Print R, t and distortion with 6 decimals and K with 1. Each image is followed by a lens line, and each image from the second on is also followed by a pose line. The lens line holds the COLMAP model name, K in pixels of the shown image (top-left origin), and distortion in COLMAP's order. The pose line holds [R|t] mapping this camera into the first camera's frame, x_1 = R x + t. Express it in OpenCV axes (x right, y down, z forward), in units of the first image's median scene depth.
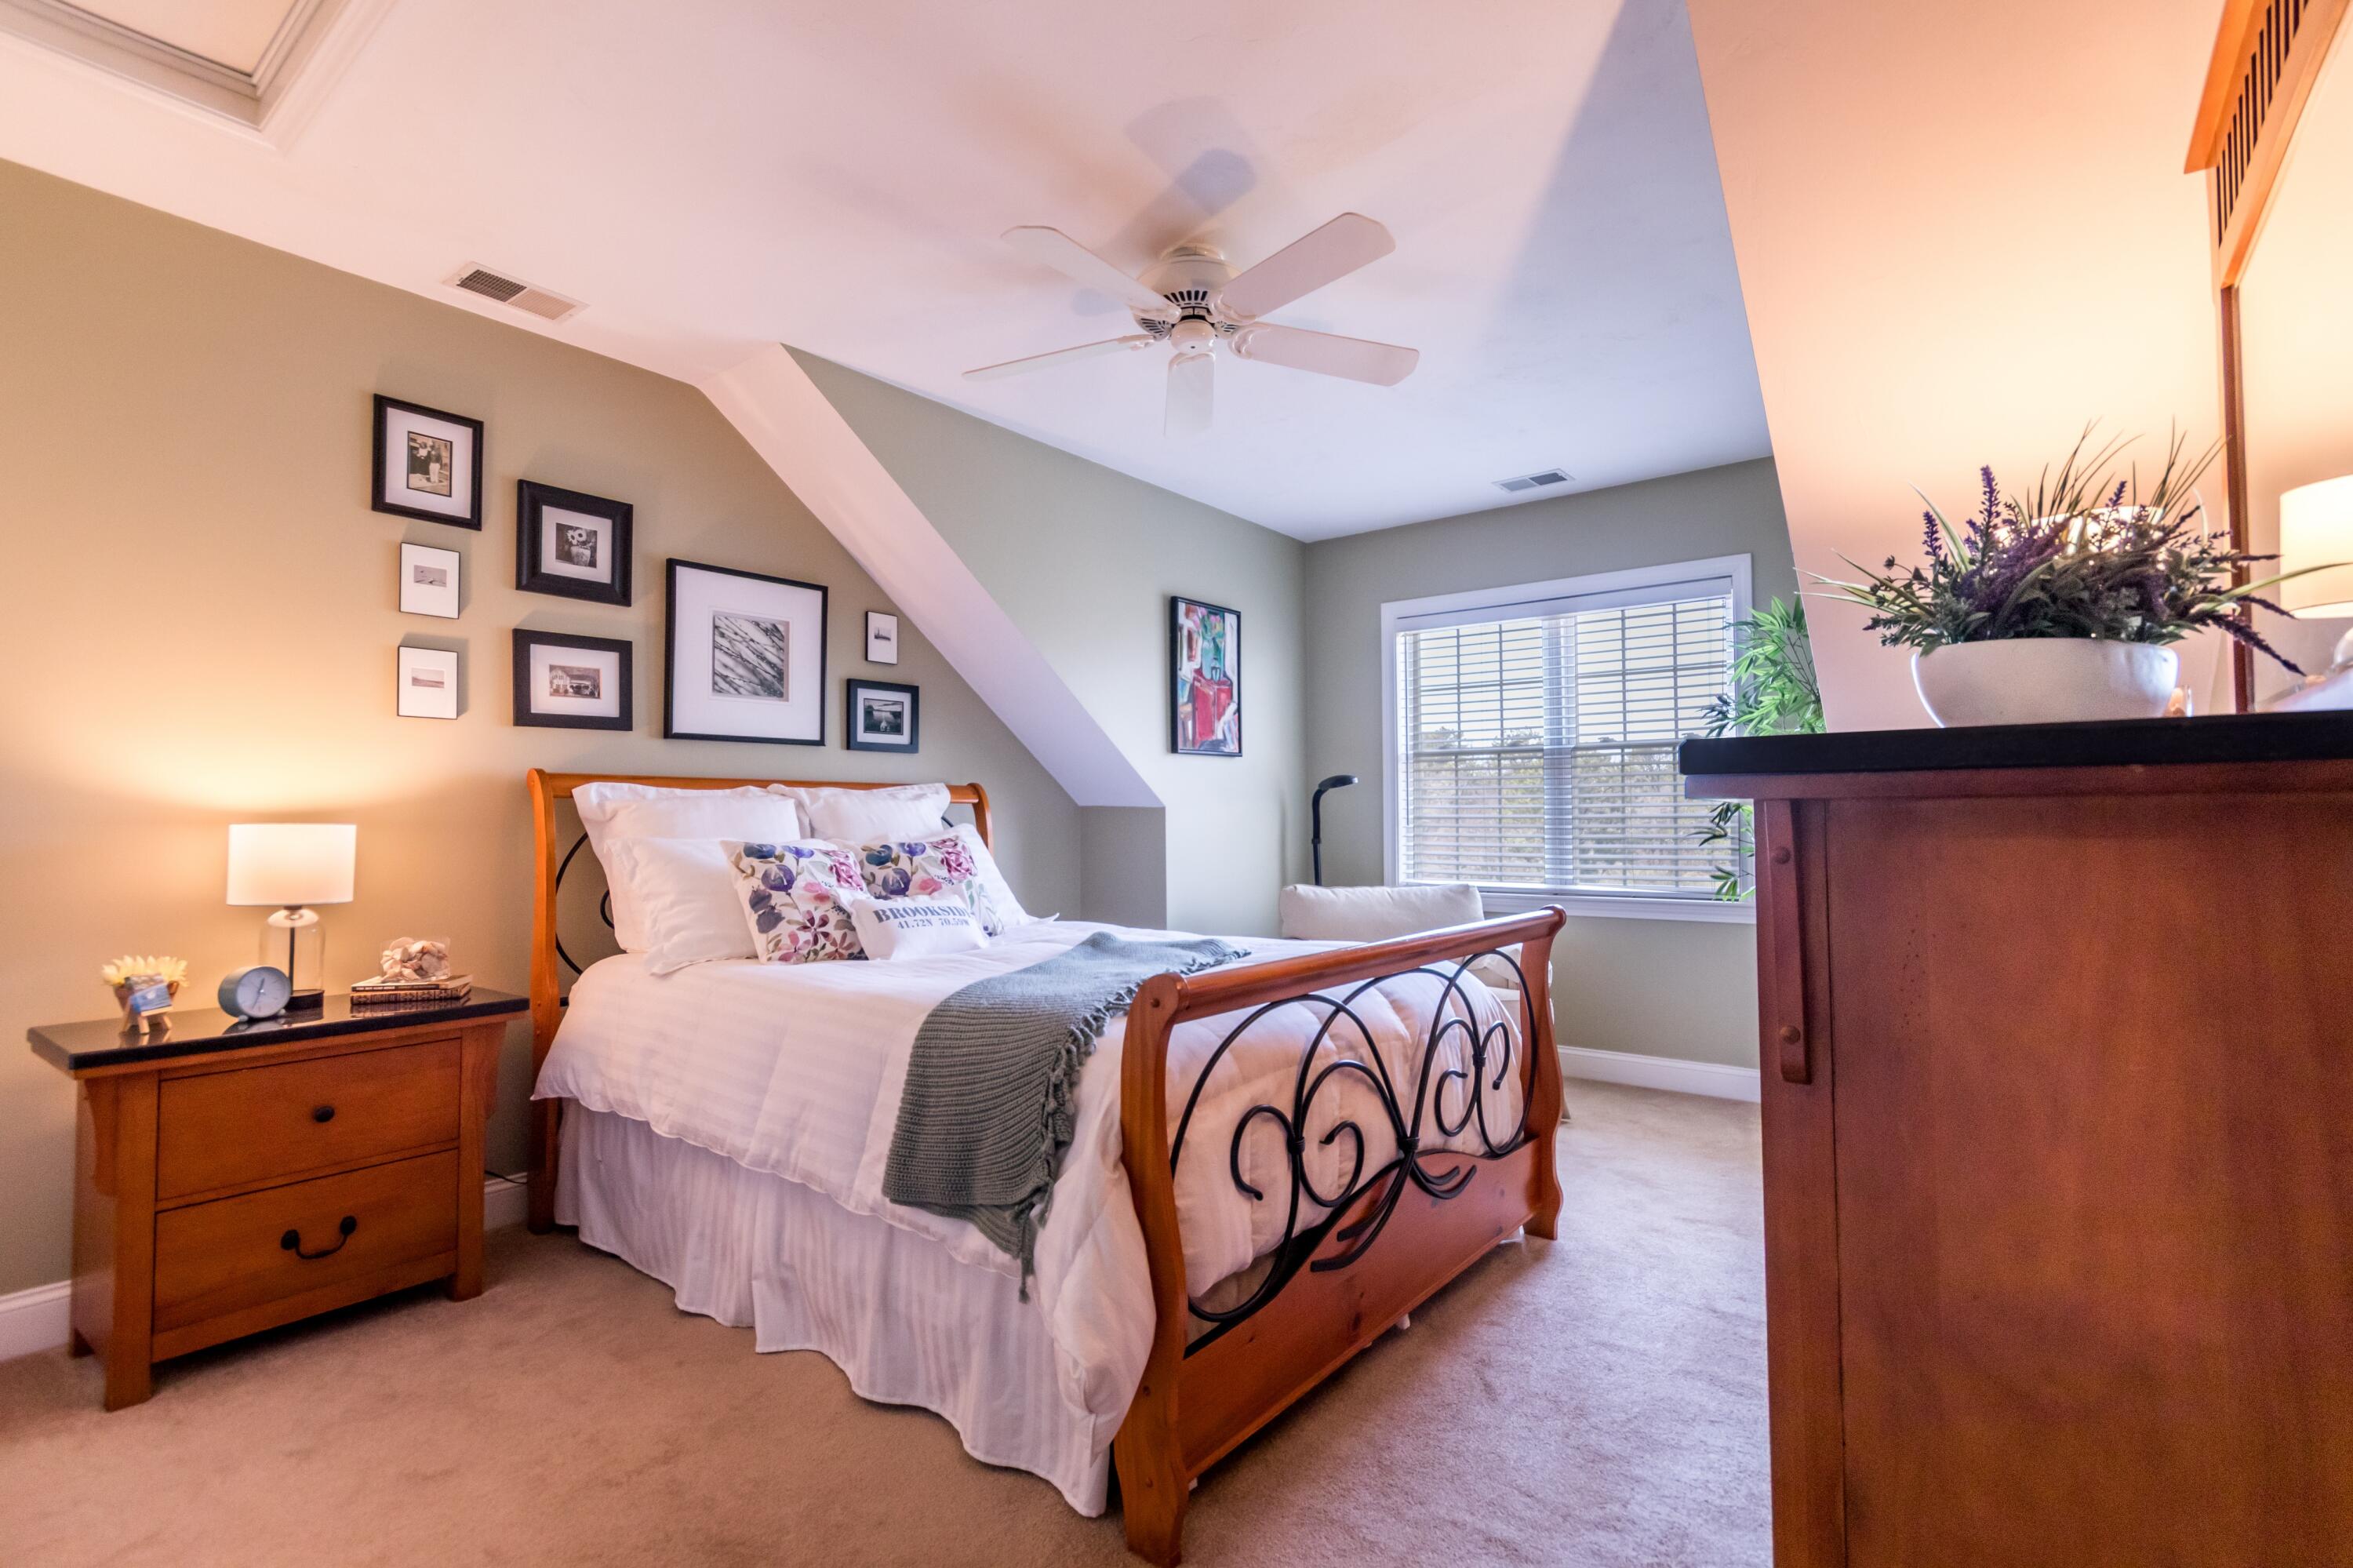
lens RADIAL K [[1072.4, 0, 1196.6], [0, 1072.4, 791.6], [0, 0, 1]] dist [0.003278, -0.000677]
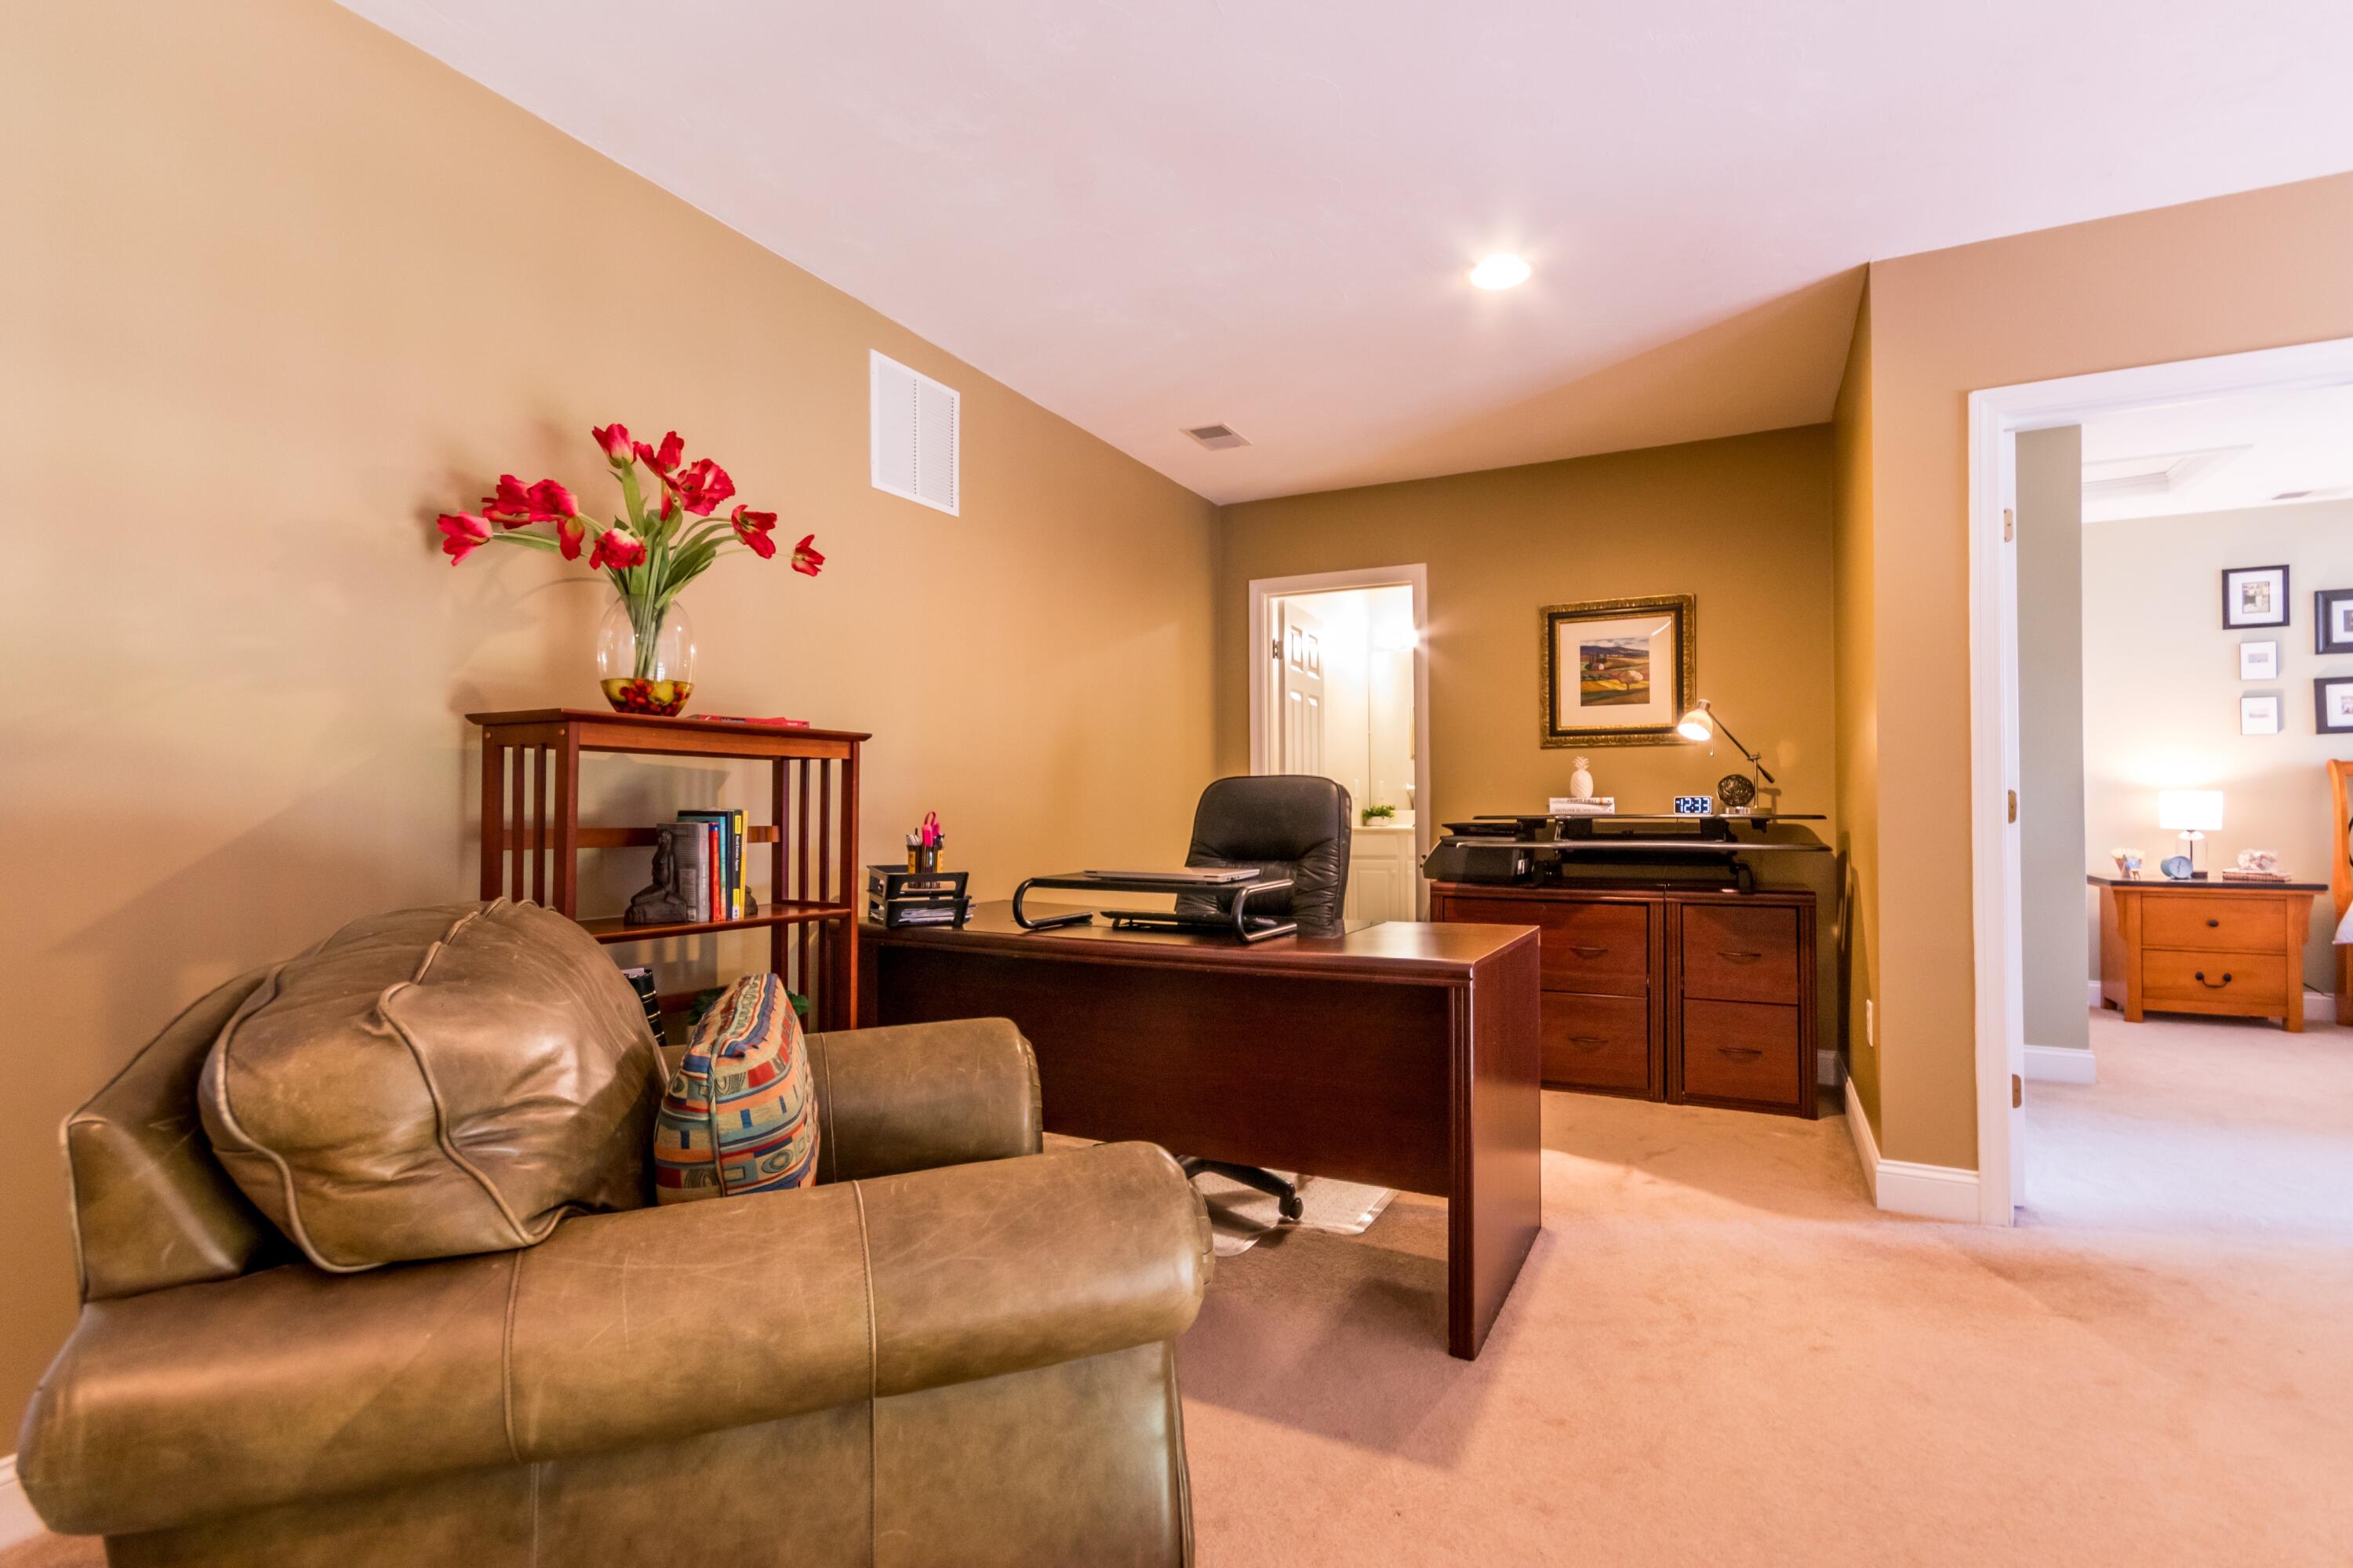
lens RADIAL K [[1072.4, 0, 1198.9], [0, 1072.4, 790.2], [0, 0, 1]] dist [0.003278, -0.000677]
pose [[0.176974, -0.008467, -0.984179, 0.869627], [0.032340, 0.999473, -0.002783, -0.028949], [0.983684, -0.031336, 0.177155, -1.253380]]
